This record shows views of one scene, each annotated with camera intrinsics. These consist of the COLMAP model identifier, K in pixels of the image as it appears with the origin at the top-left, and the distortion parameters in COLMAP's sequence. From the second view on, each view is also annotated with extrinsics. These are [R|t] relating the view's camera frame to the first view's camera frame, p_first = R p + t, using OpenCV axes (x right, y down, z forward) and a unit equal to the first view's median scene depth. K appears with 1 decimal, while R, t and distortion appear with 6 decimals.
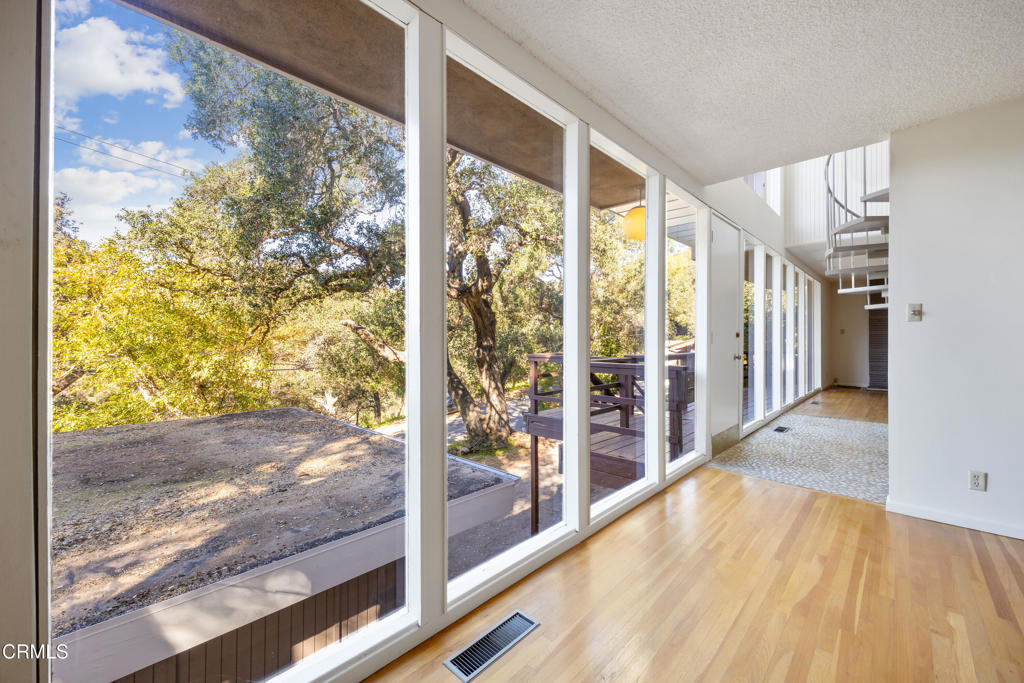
lens RADIAL K [[396.8, 0, 512.0], [0, 396.8, 341.5], [0, 0, 1]] dist [-0.000448, 0.000059]
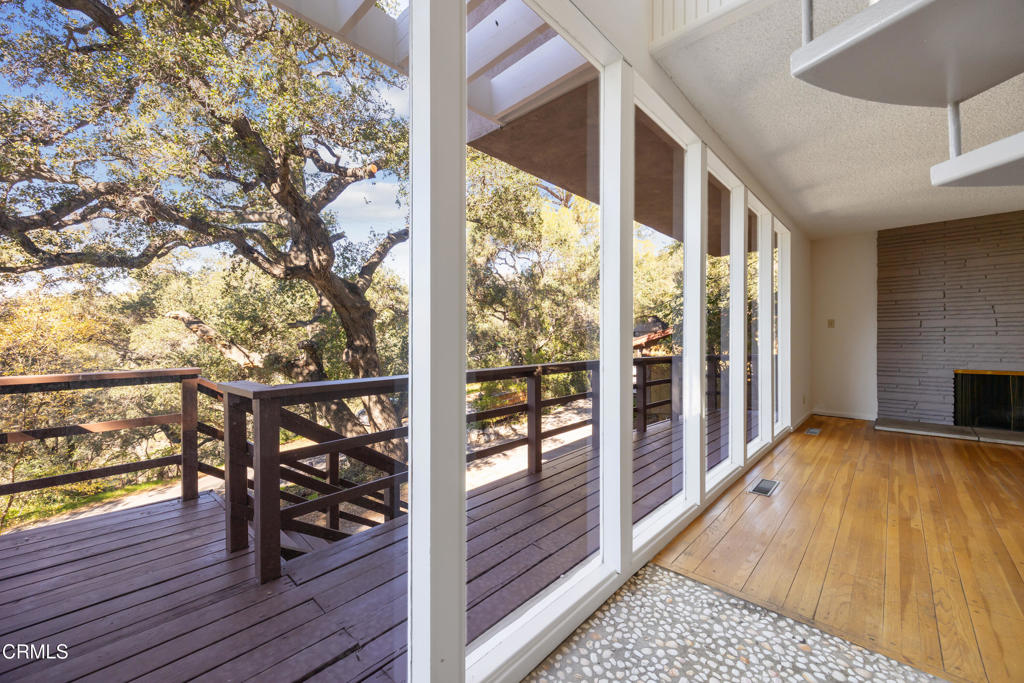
lens RADIAL K [[396.8, 0, 512.0], [0, 396.8, 341.5], [0, 0, 1]] dist [-0.000448, 0.000059]
pose [[0.999878, -0.001605, 0.015517, 0.205151], [0.001512, 0.999981, 0.006025, -0.001426], [-0.015526, -0.006000, 0.999861, 0.245035]]
